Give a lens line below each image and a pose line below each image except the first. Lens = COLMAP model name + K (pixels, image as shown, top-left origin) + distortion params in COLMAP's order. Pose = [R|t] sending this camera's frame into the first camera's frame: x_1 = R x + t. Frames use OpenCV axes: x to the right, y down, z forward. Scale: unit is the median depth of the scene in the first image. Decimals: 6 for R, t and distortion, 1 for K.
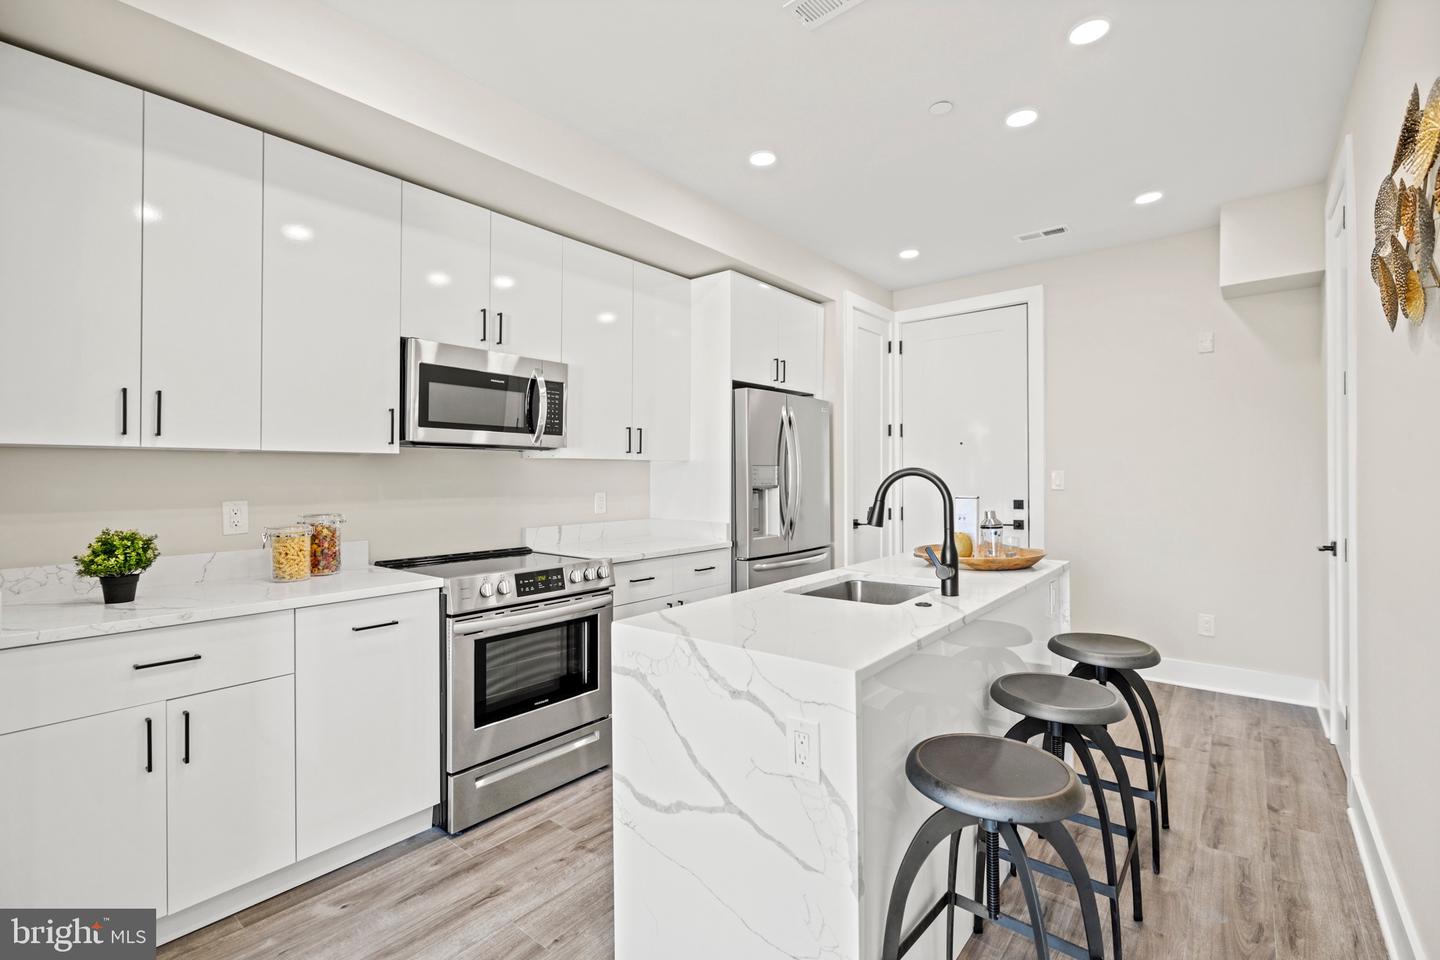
lens RADIAL K [[640.9, 0, 720.0], [0, 640.9, 480.0], [0, 0, 1]] dist [-0.015327, 0.000101]
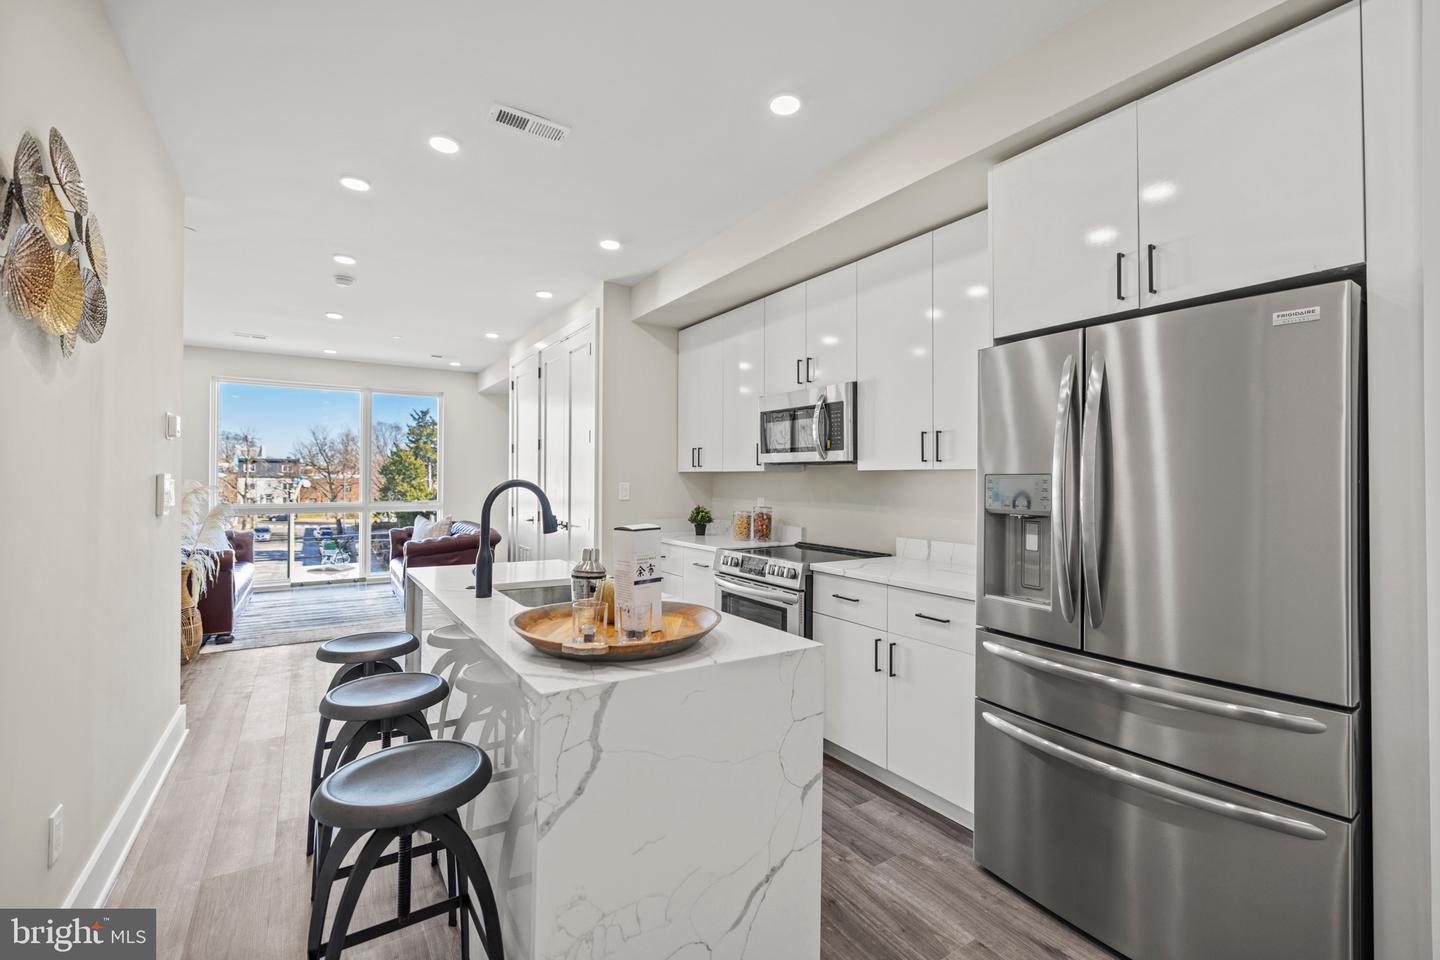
lens RADIAL K [[609.2, 0, 712.4], [0, 609.2, 477.0], [0, 0, 1]] dist [0.007426, -0.000130]
pose [[-0.301117, -0.003132, -0.953582, 1.111248], [-0.012719, 0.999919, 0.000732, -0.029298], [0.953502, 0.012349, -0.301132, 1.516939]]
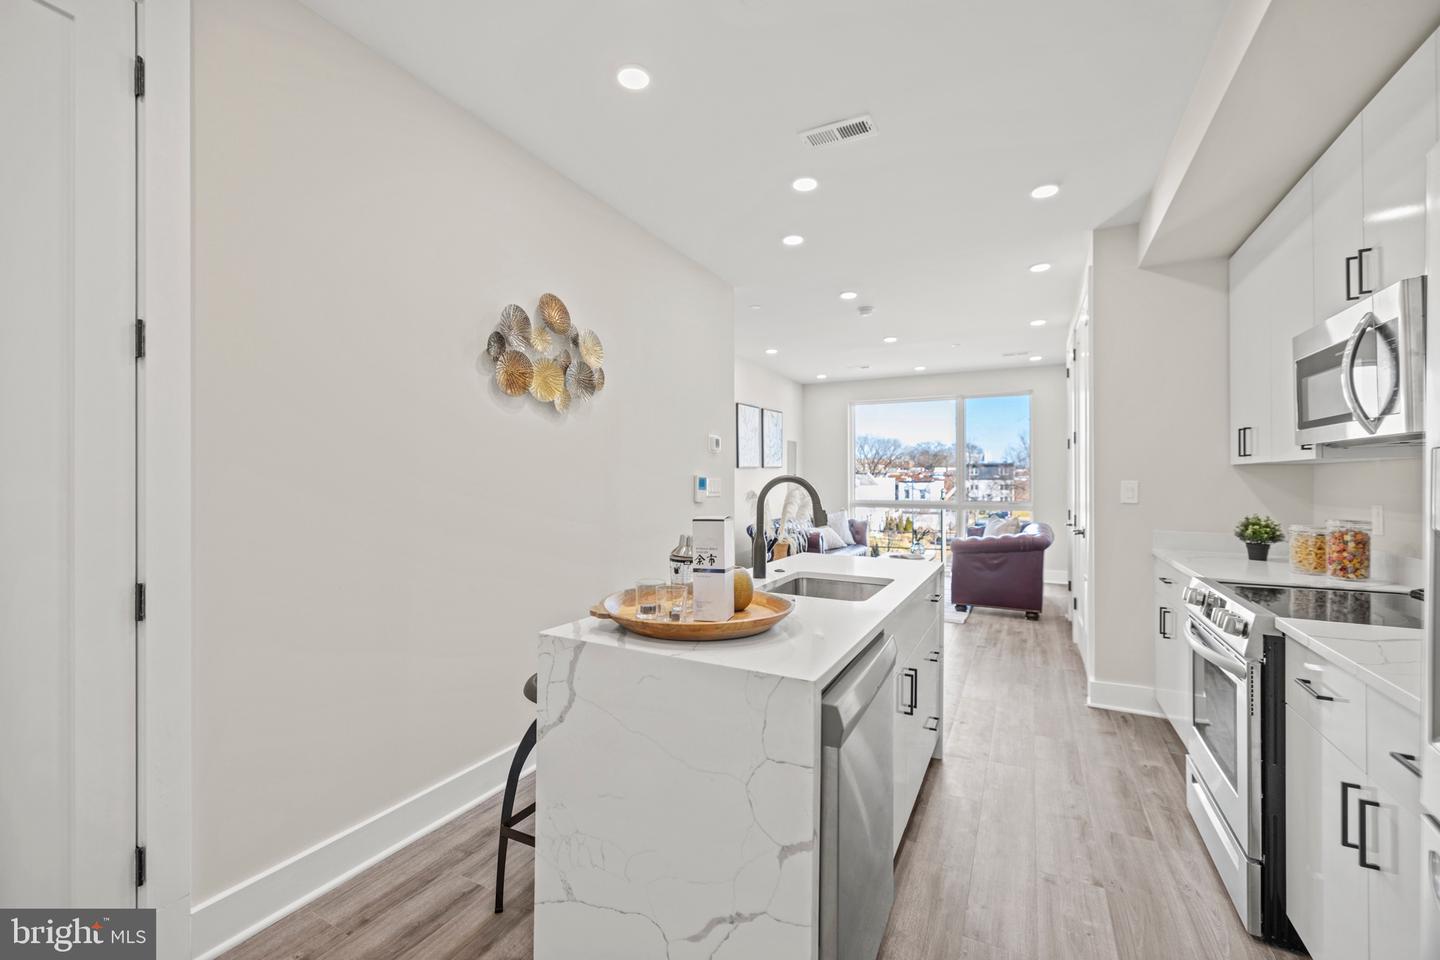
lens RADIAL K [[600.0, 0, 720.0], [0, 600.0, 480.0], [0, 0, 1]] dist [0.009829, 0.000079]
pose [[-0.978164, 0.002932, -0.207814, 0.614138], [0.000918, 0.999952, 0.009788, -0.022432], [0.207833, 0.009383, -0.978119, 1.920338]]
